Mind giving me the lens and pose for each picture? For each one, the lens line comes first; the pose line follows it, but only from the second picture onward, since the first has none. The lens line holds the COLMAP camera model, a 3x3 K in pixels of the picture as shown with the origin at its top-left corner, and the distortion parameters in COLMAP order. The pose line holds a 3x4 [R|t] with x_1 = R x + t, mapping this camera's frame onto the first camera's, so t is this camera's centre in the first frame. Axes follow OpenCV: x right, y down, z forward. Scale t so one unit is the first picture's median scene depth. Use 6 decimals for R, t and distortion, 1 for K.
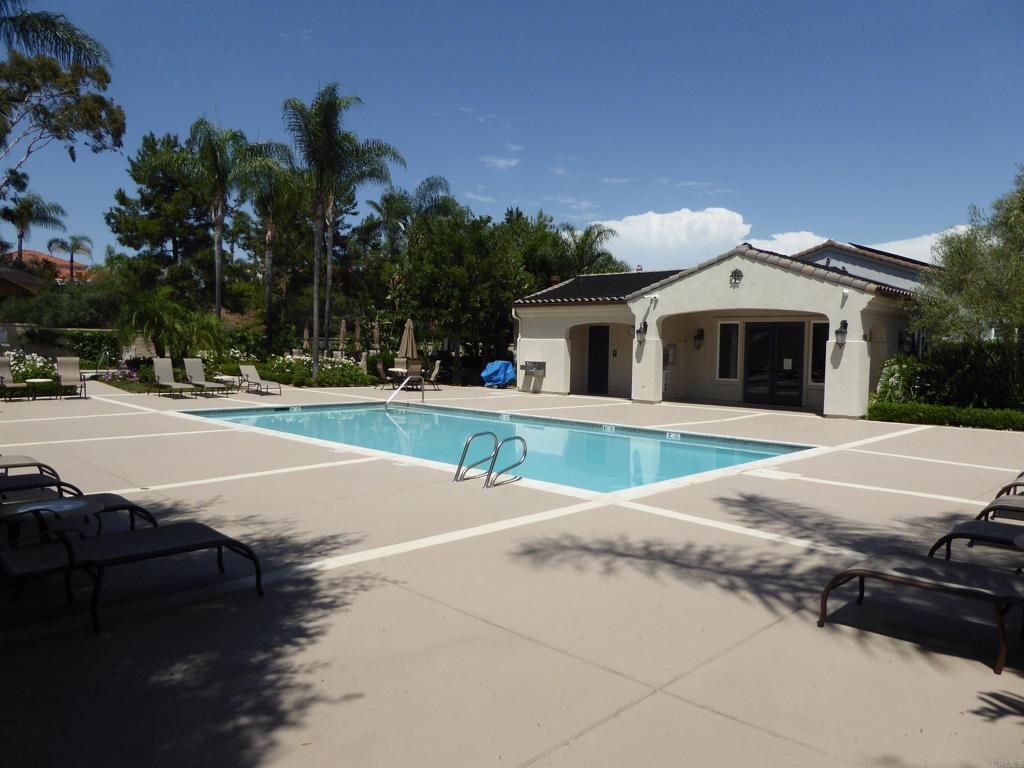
lens RADIAL K [[744.6, 0, 511.2], [0, 744.6, 383.6], [0, 0, 1]] dist [0.003628, 0.000374]
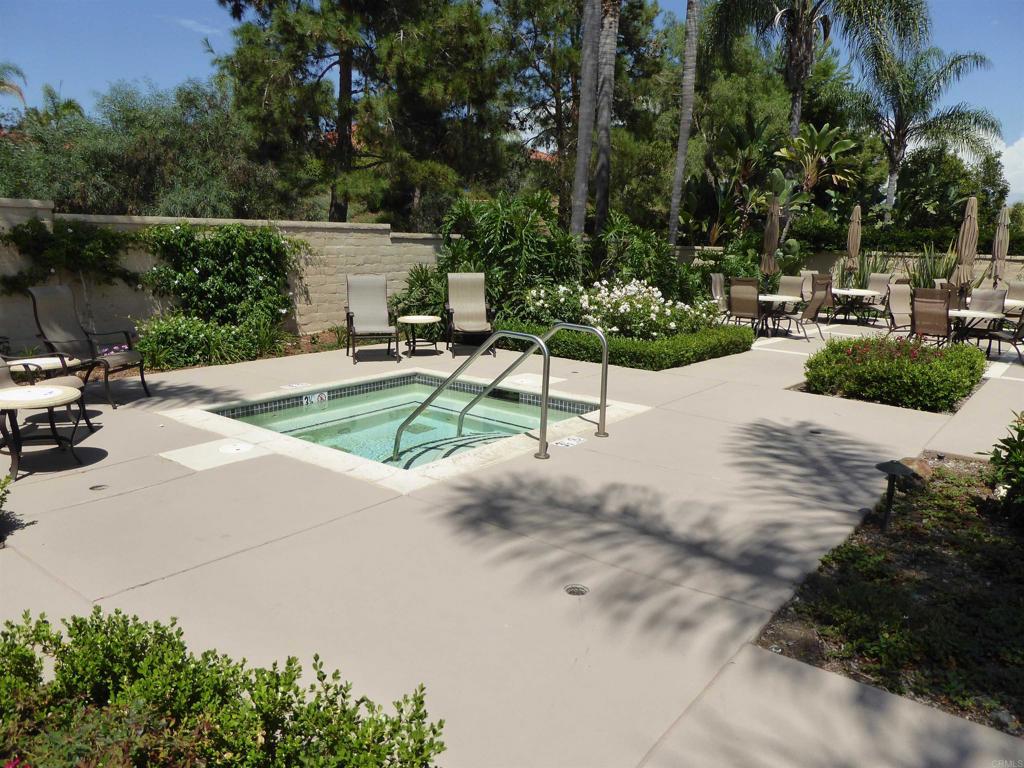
lens RADIAL K [[744.6, 0, 512.9], [0, 744.6, 384.0], [0, 0, 1]] dist [0.003628, 0.000374]
pose [[0.995901, -0.029928, 0.085350, -0.470737], [0.017058, 0.988883, 0.147713, -0.048839], [-0.088822, -0.145651, 0.985341, 0.680457]]
